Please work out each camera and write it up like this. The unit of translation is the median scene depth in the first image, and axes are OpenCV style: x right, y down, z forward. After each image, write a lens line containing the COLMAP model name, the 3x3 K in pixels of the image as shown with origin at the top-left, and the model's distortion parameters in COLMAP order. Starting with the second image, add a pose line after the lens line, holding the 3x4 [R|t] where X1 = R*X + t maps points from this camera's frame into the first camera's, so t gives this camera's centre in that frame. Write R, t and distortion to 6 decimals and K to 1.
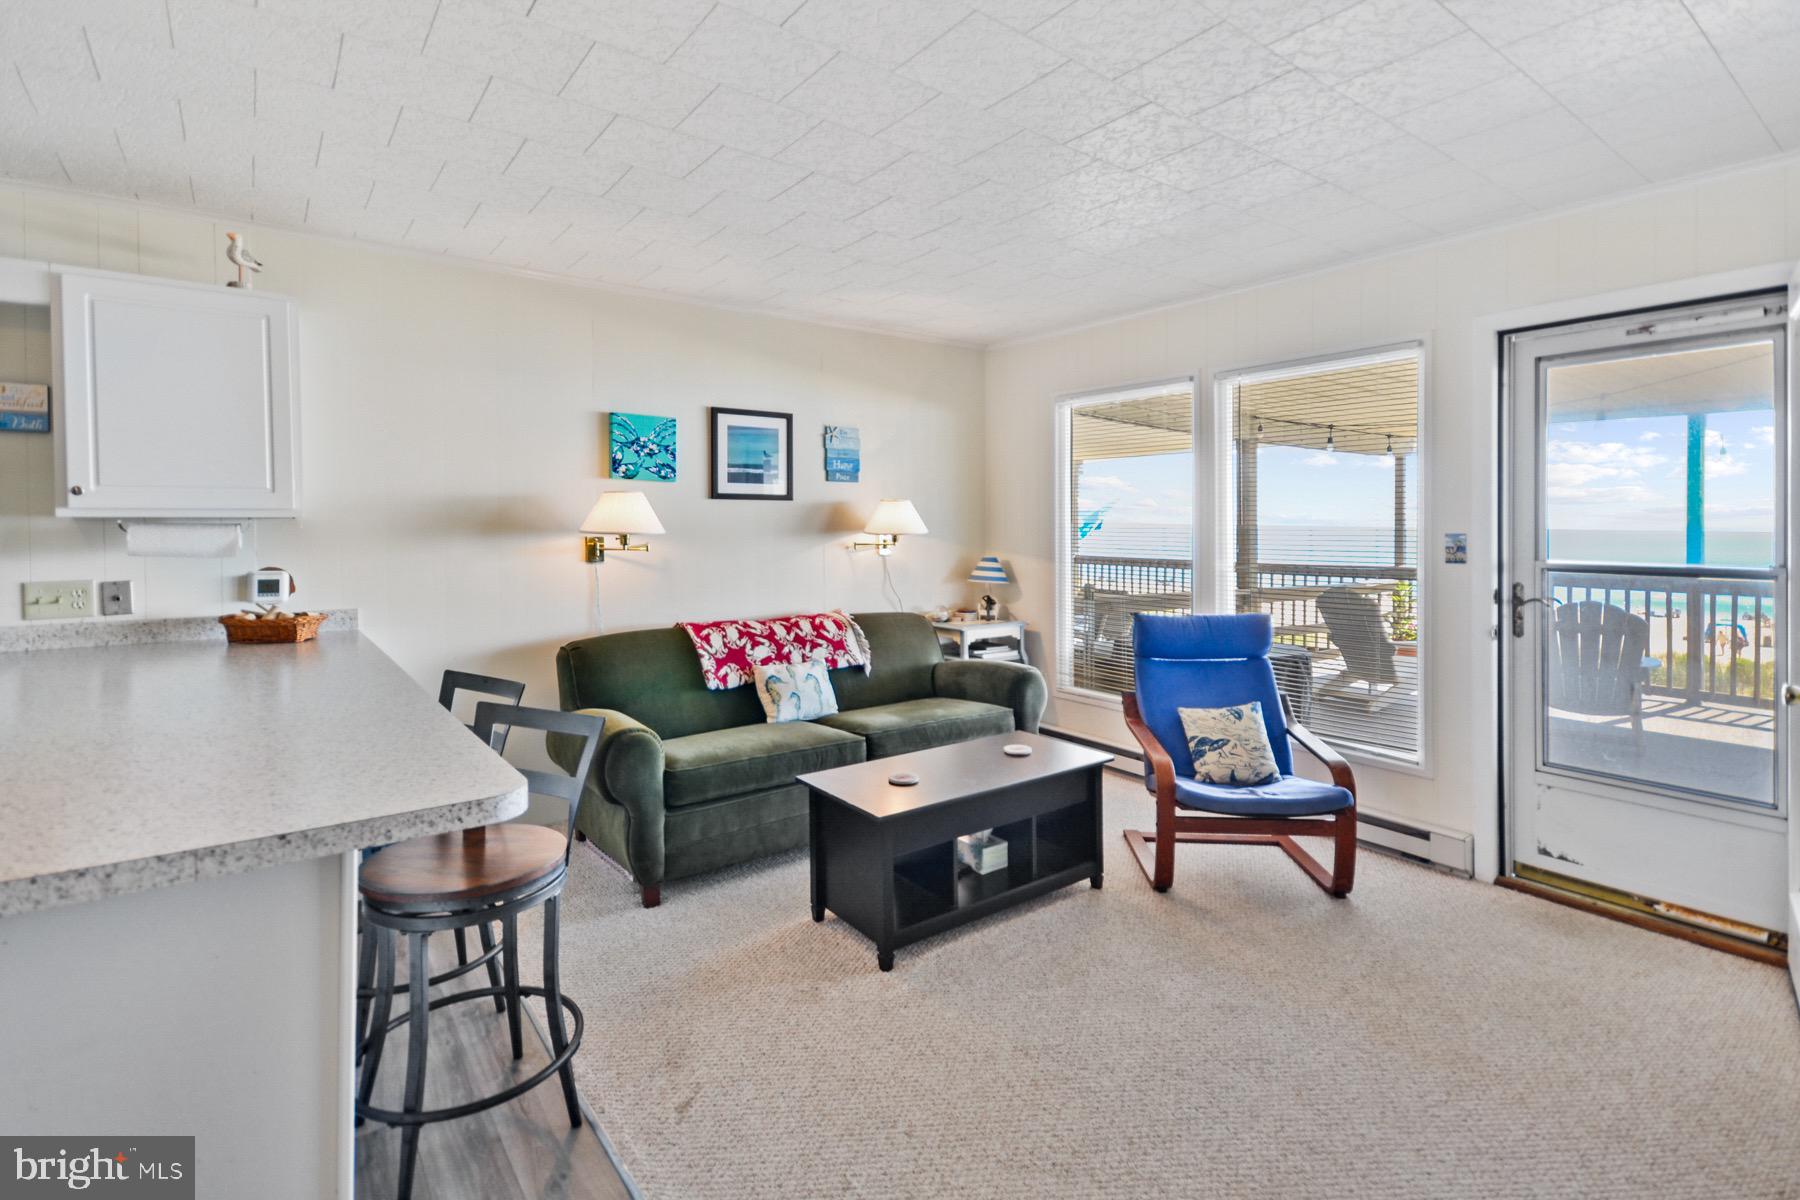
lens RADIAL K [[856.8, 0, 907.3], [0, 856.8, 533.2], [0, 0, 1]] dist [0.008828, -0.001032]
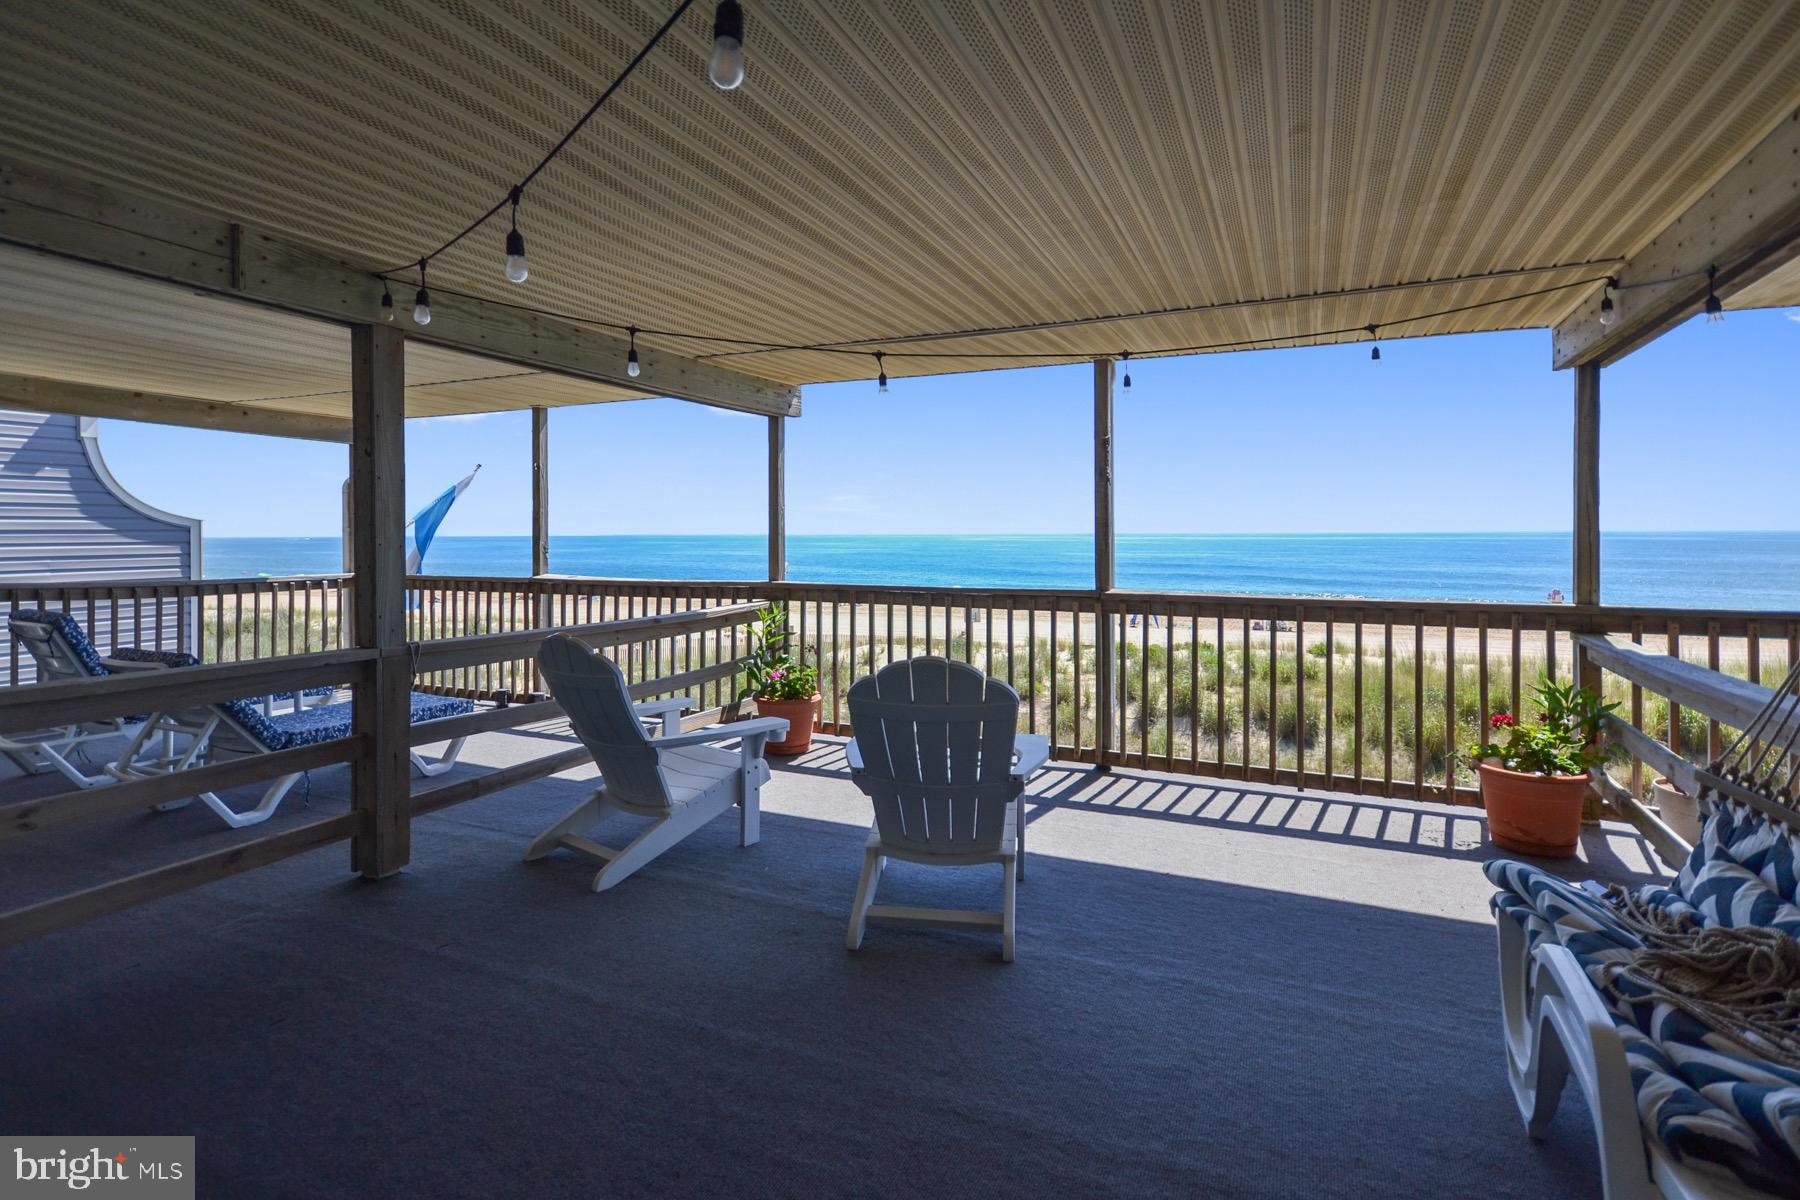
lens RADIAL K [[903.9, 0, 901.0], [0, 903.9, 546.4], [0, 0, 1]] dist [0.002135, 0.001077]
pose [[0.882840, 0.003398, 0.469662, 0.944400], [0.000438, 0.999967, -0.008060, 0.046235], [-0.469674, 0.007321, 0.882810, 0.957427]]
